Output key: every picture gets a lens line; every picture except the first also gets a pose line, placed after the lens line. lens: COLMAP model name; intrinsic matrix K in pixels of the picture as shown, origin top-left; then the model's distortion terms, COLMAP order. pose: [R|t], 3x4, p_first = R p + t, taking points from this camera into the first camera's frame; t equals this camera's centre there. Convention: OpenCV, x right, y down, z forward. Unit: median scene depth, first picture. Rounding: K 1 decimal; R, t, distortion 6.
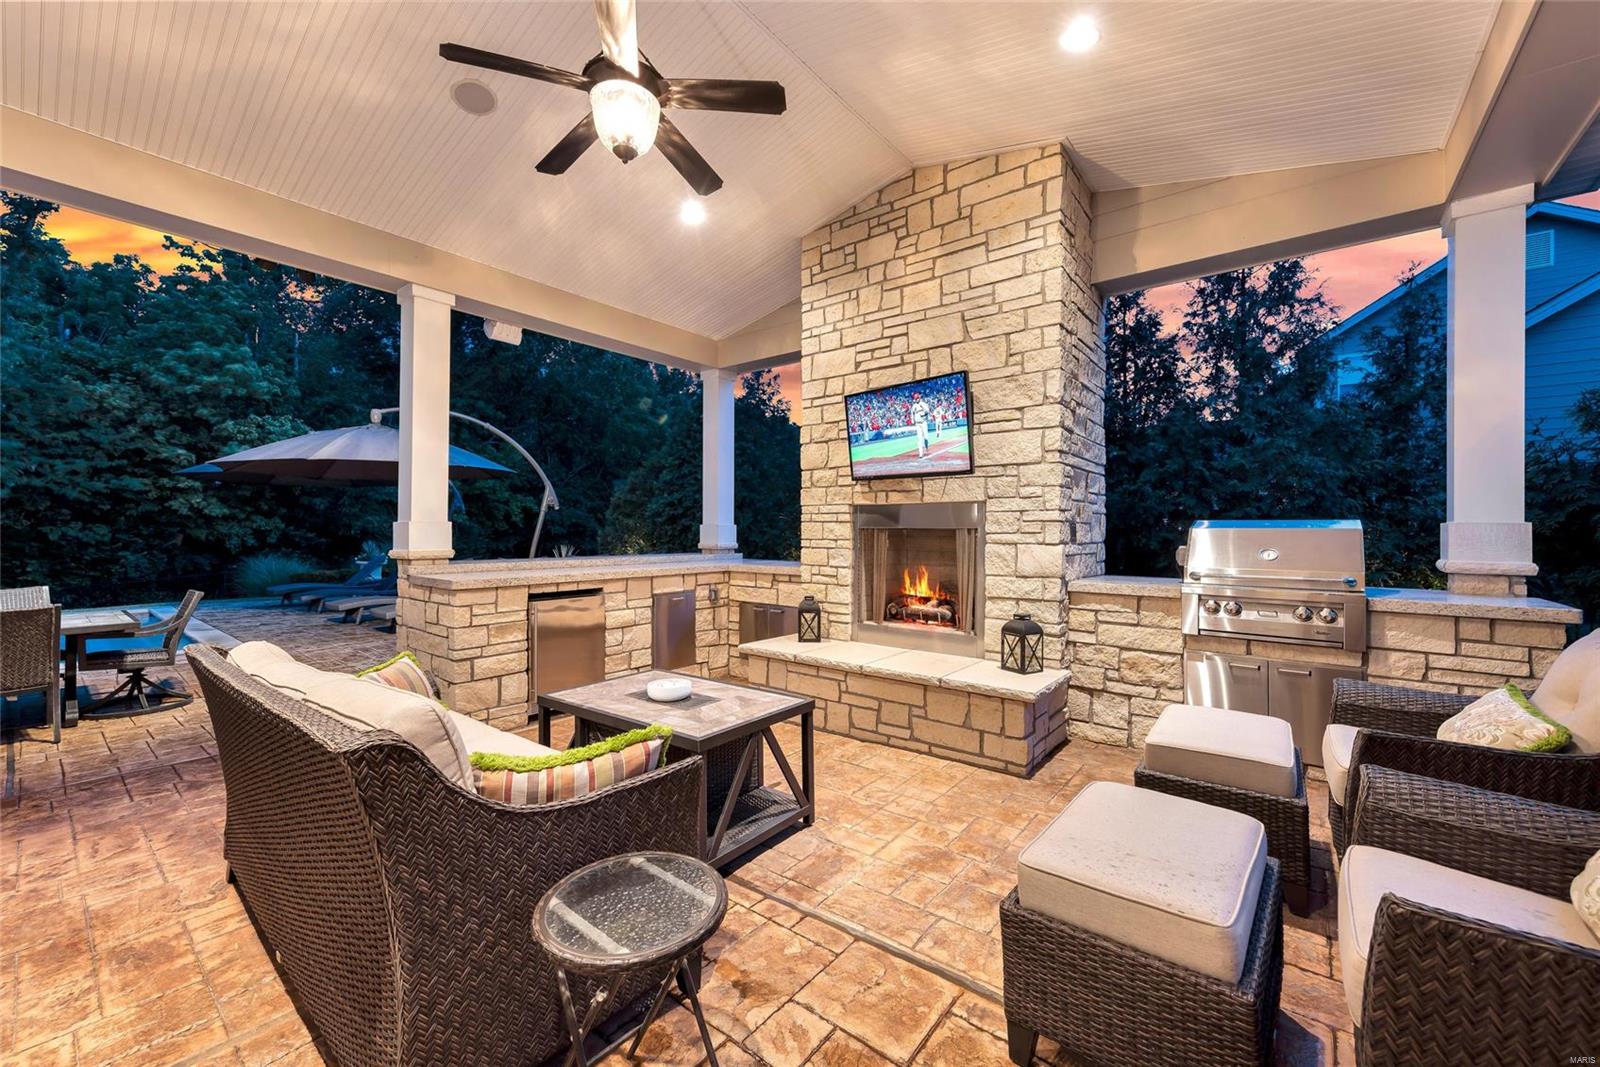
lens RADIAL K [[618.6, 0, 799.0], [0, 618.6, 530.1], [0, 0, 1]] dist [0.002886, 0.000279]
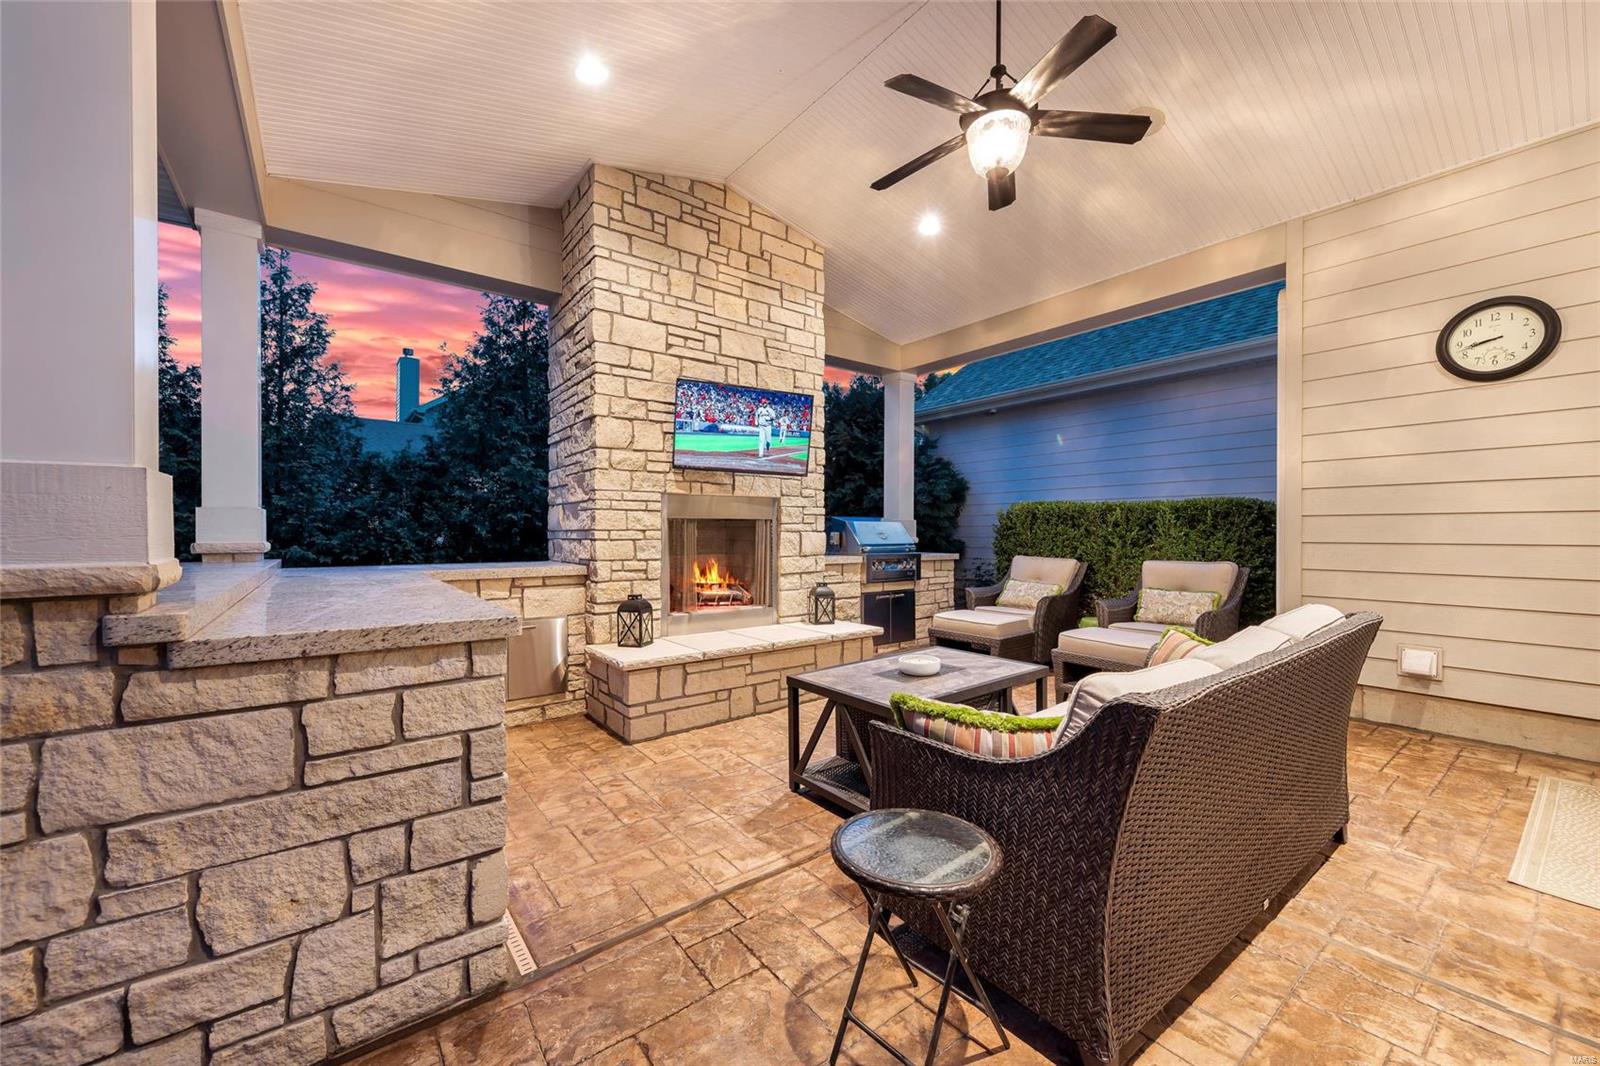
lens RADIAL K [[618.6, 0, 793.0], [0, 618.6, 535.9], [0, 0, 1]] dist [0.002886, 0.000279]
pose [[0.251731, -0.009897, 0.967747, -0.820625], [0.000044, 0.999948, 0.010215, 0.015810], [-0.967797, -0.002529, 0.251718, 0.601755]]
